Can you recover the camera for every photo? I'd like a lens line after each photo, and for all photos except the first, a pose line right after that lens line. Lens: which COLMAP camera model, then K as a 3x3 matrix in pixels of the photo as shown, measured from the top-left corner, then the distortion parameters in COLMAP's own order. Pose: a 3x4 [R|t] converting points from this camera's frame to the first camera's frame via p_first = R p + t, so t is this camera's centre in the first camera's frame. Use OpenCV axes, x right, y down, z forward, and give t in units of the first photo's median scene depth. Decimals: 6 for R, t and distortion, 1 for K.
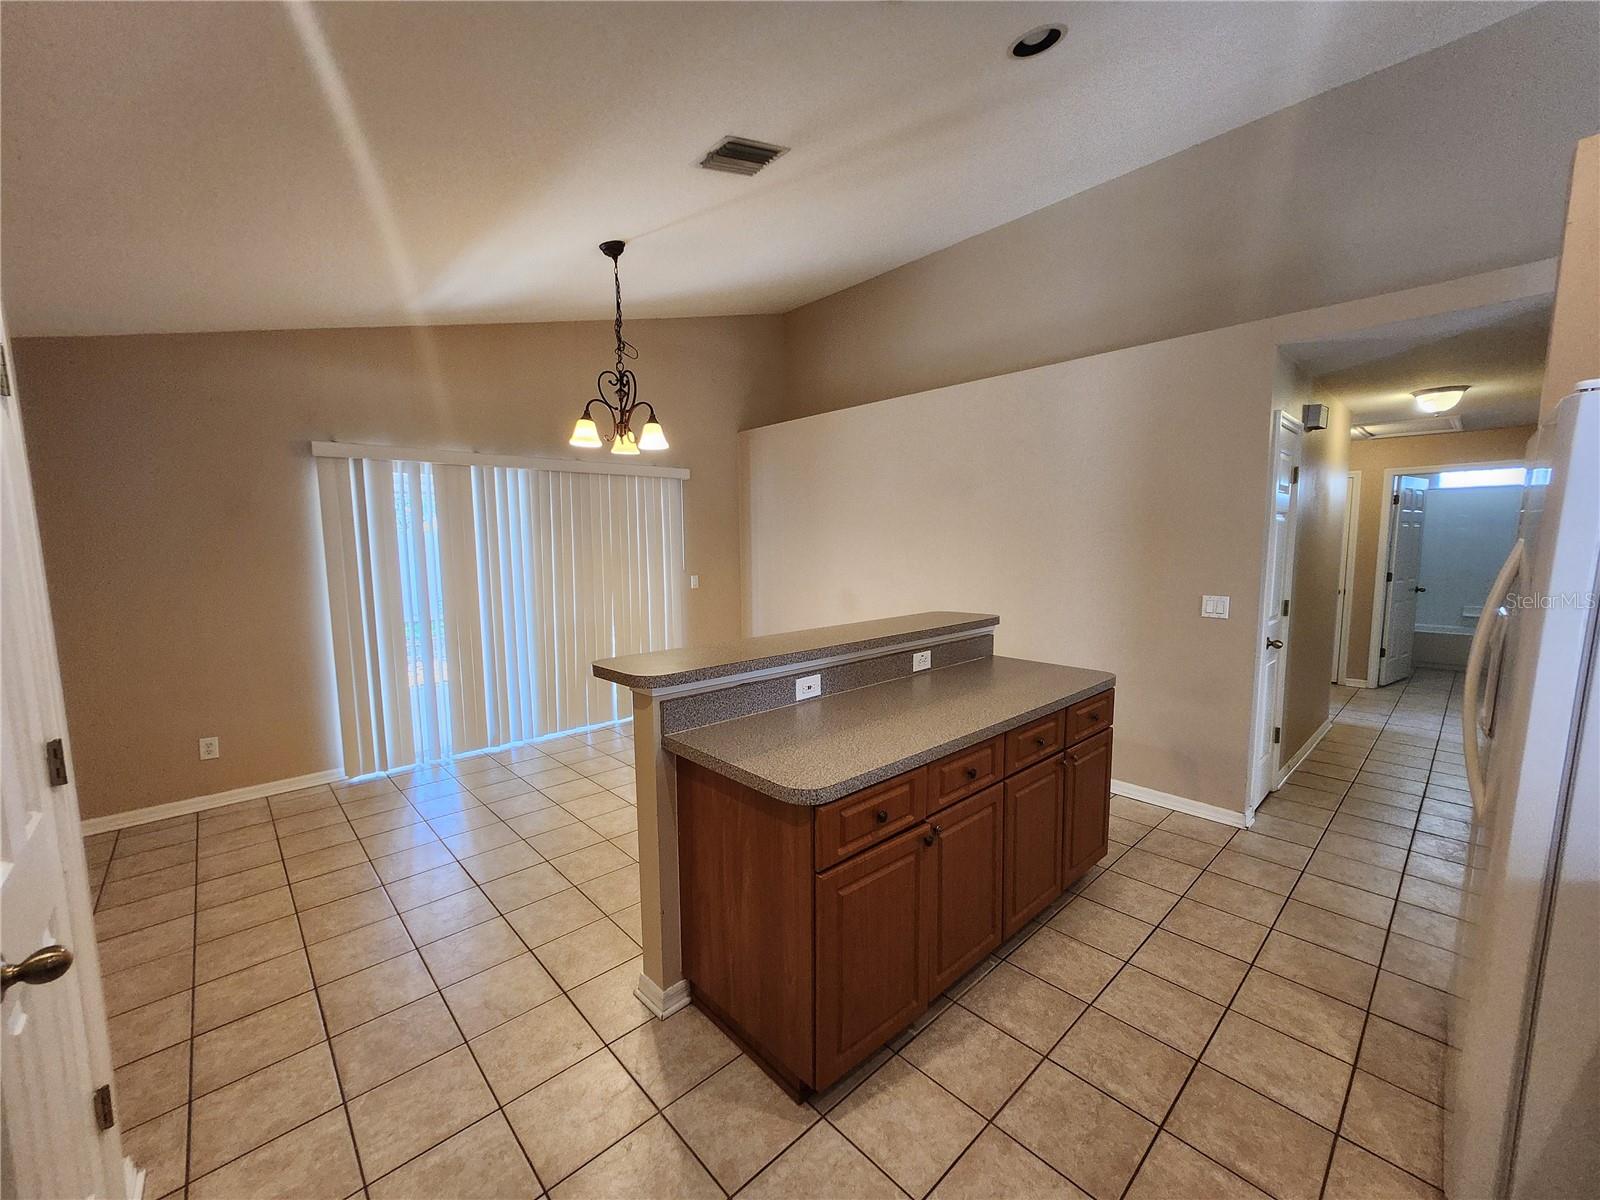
lens RADIAL K [[634.3, 0, 793.1], [0, 634.3, 605.3], [0, 0, 1]] dist [-0.002775, 0.002072]
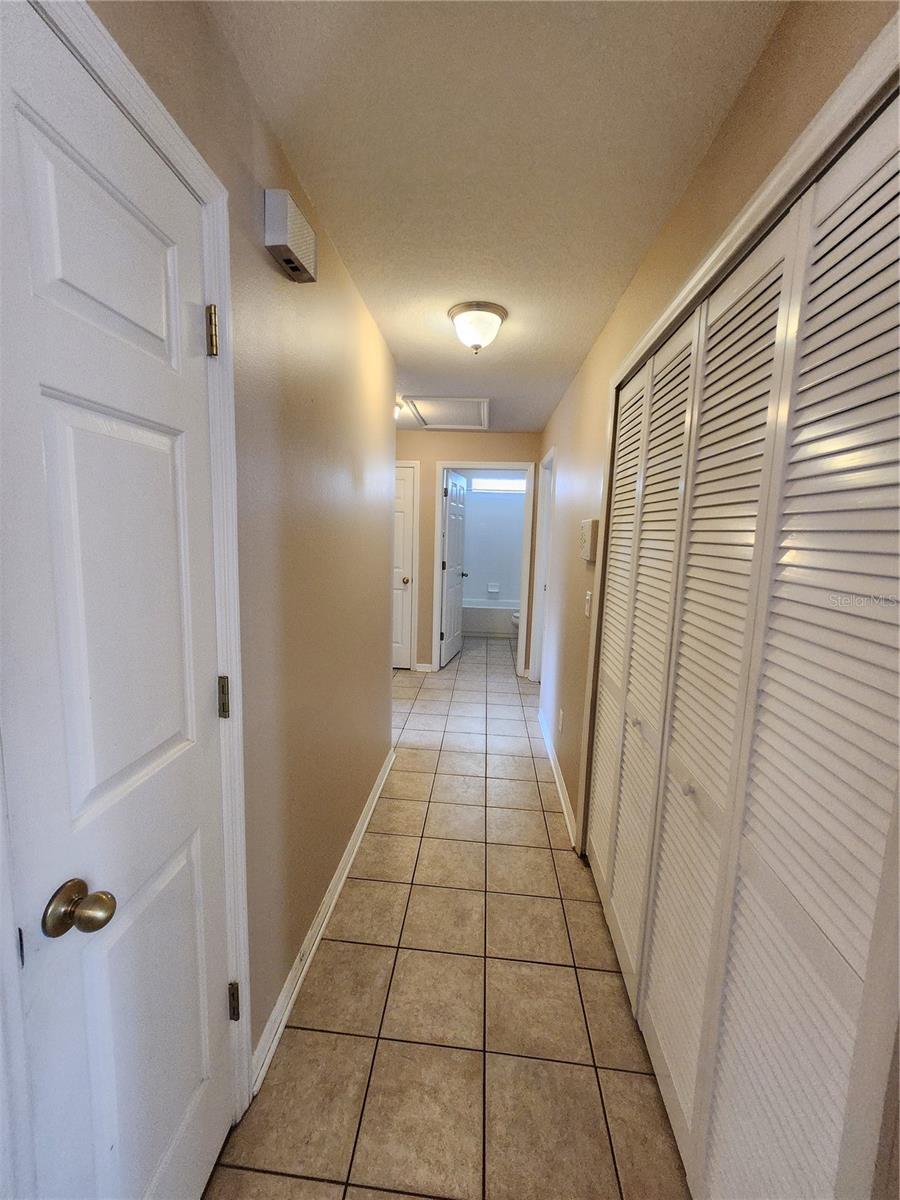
lens RADIAL K [[475.7, 0, 448.3], [0, 475.7, 594.1], [0, 0, 1]] dist [-0.002775, 0.002072]
pose [[0.732381, -0.062964, 0.677978, 0.397667], [0.035622, 0.997895, 0.054194, -0.039764], [-0.679963, -0.015540, 0.733082, 0.404697]]
